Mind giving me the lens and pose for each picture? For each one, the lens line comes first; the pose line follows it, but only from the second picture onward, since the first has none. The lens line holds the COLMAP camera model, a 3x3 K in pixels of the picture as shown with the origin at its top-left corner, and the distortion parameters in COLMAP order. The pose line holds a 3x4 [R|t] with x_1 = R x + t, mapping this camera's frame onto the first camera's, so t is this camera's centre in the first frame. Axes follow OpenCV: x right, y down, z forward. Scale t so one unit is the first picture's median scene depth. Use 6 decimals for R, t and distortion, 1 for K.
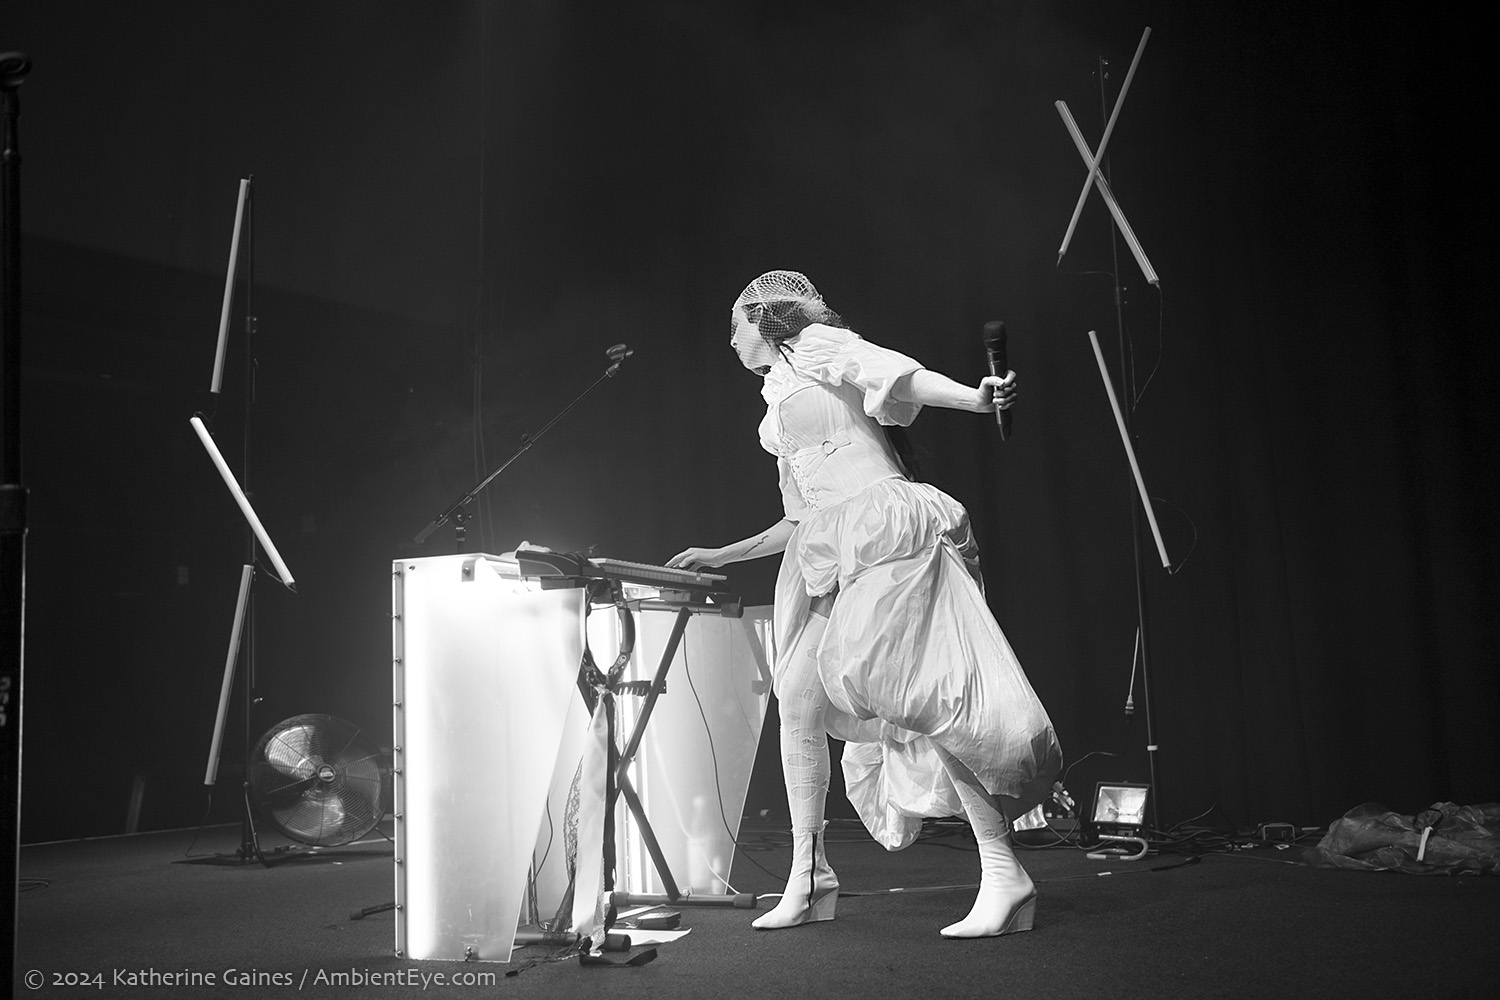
lens RADIAL K [[1499.9, 0, 757.3], [0, 1499.9, 510.0], [0, 0, 1]] dist [0.017379, 0.000000]
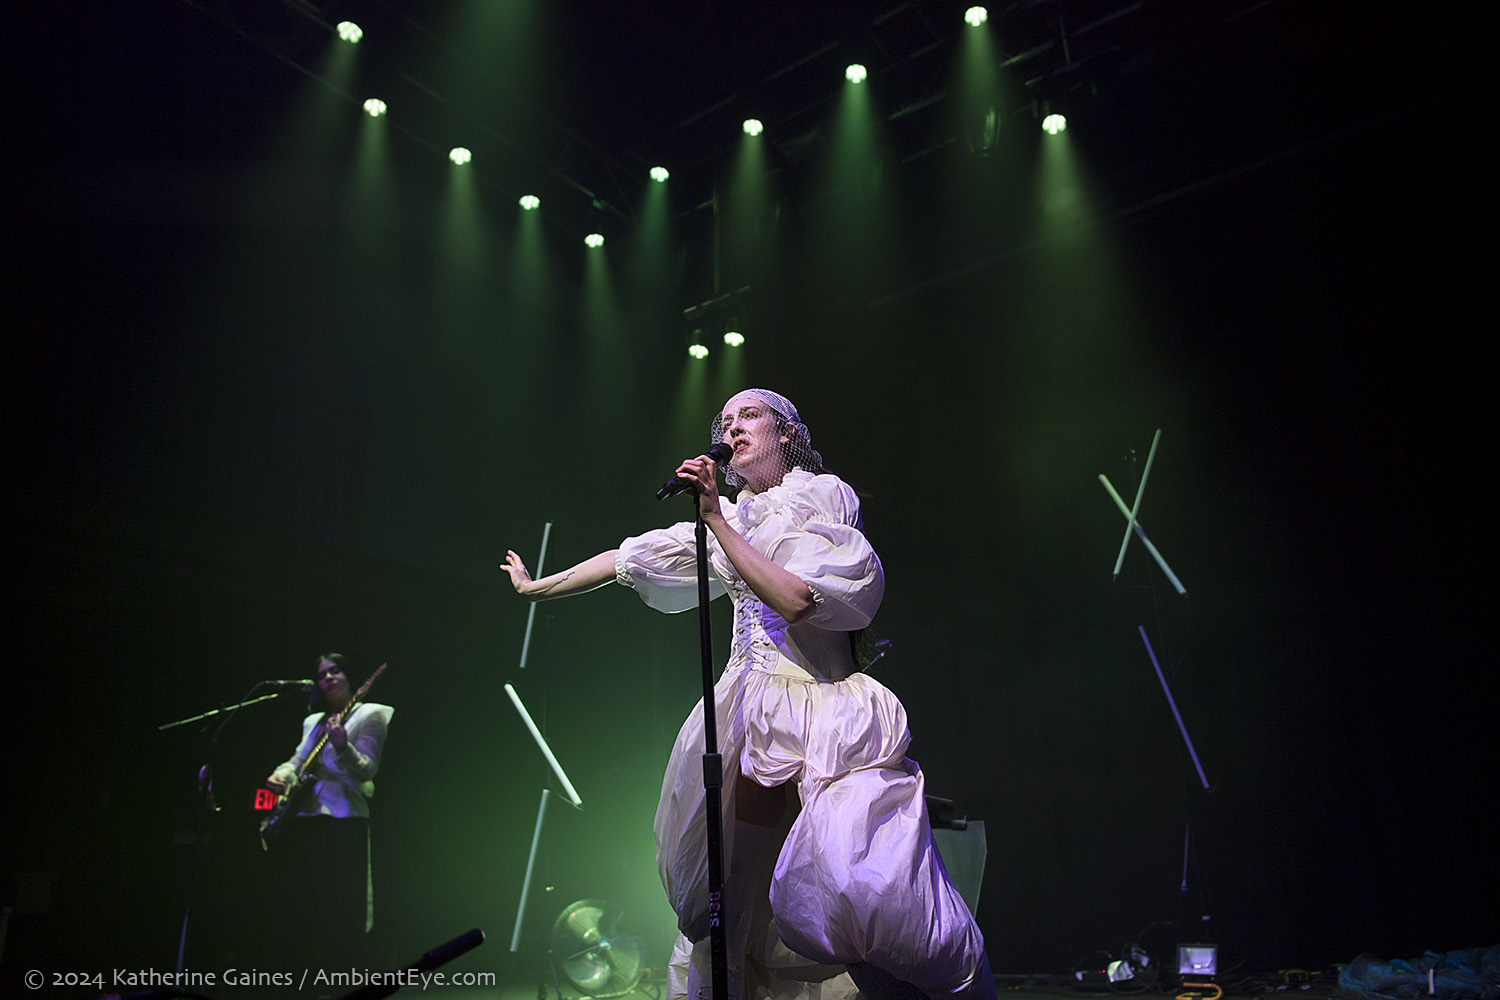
lens RADIAL K [[1051.6, 0, 755.3], [0, 1051.6, 512.9], [0, 0, 1]] dist [-0.050400, -0.001466]
pose [[0.999772, 0.002809, 0.021157, -0.195945], [0.001714, 0.977523, -0.210822, -0.011951], [-0.021273, 0.210811, 0.977295, -0.031481]]
